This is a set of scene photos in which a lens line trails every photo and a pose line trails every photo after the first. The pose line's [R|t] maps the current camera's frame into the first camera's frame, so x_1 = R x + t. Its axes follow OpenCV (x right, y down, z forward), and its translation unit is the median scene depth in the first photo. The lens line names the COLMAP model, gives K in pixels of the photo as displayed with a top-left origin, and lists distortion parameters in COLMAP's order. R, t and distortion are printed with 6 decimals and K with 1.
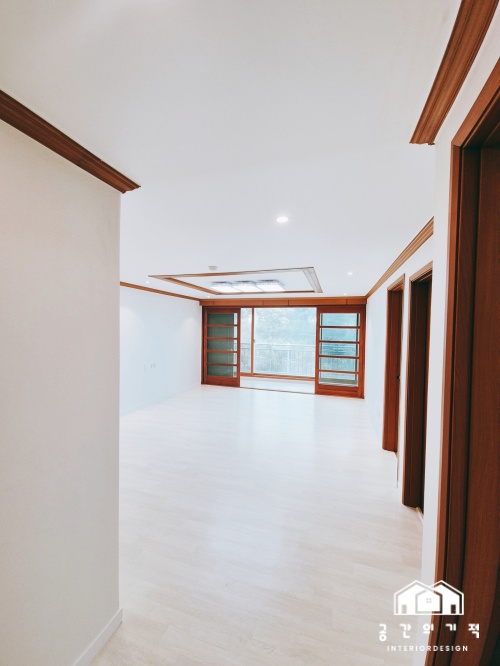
lens RADIAL K [[271.2, 0, 252.4], [0, 271.2, 336.1], [0, 0, 1]] dist [0.002097, -0.002538]
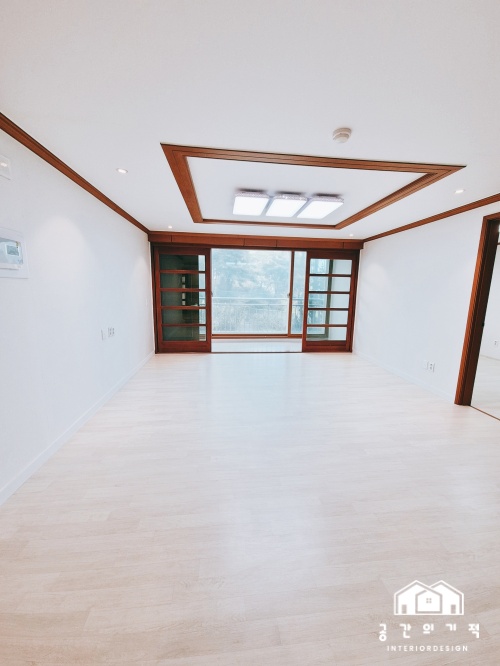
lens RADIAL K [[271.2, 0, 251.4], [0, 271.2, 335.1], [0, 0, 1]] dist [0.002097, -0.002538]
pose [[0.912166, -0.067203, 0.404273, -0.275002], [0.009289, 0.989600, 0.143545, 0.028792], [-0.409715, -0.127182, 0.903304, 0.271349]]
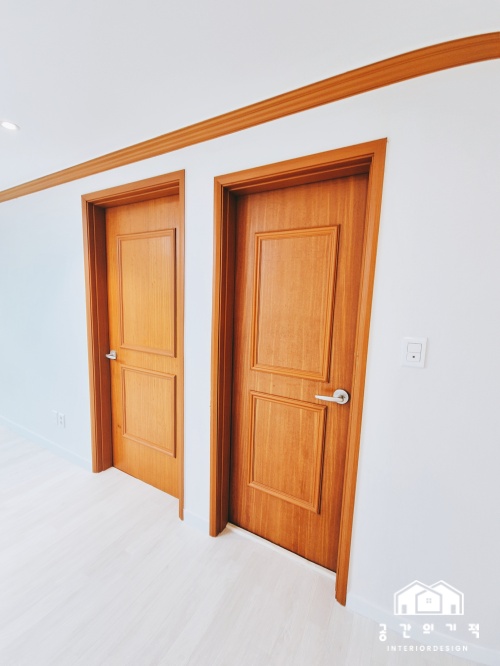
lens RADIAL K [[271.2, 0, 252.1], [0, 271.2, 334.8], [0, 0, 1]] dist [0.002097, -0.002538]
pose [[0.188950, -0.126721, 0.973776, -0.011808], [0.015748, 0.991902, 0.126024, 0.021728], [-0.981860, -0.008477, 0.189416, 0.297576]]
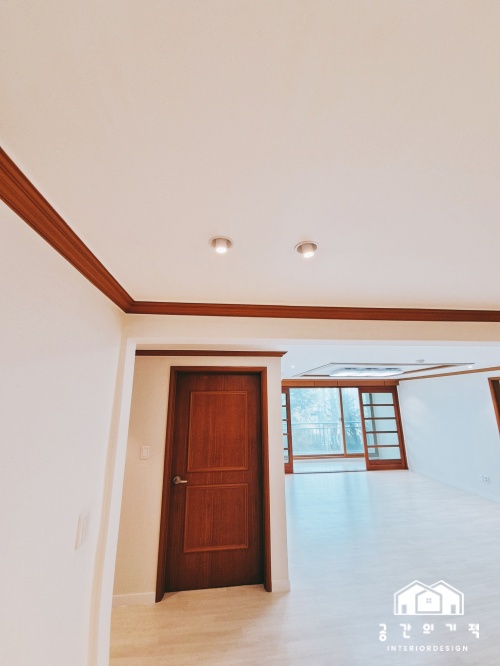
lens RADIAL K [[271.2, 0, 243.5], [0, 271.2, 334.9], [0, 0, 1]] dist [0.002097, -0.002538]
pose [[0.911882, 0.082618, 0.402052, -0.677409], [0.033160, 0.961502, -0.272788, -0.023025], [-0.409111, 0.262082, 0.874037, 0.130123]]
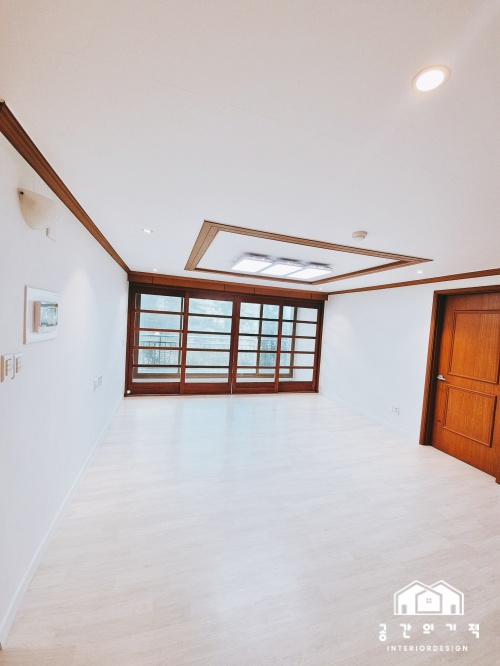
lens RADIAL K [[271.2, 0, 253.2], [0, 271.2, 332.7], [0, 0, 1]] dist [0.002097, -0.002538]
pose [[0.810833, 0.015416, 0.585075, -0.364663], [-0.031178, 0.999371, 0.016876, -0.004837], [-0.584447, -0.031925, 0.810804, 0.299031]]
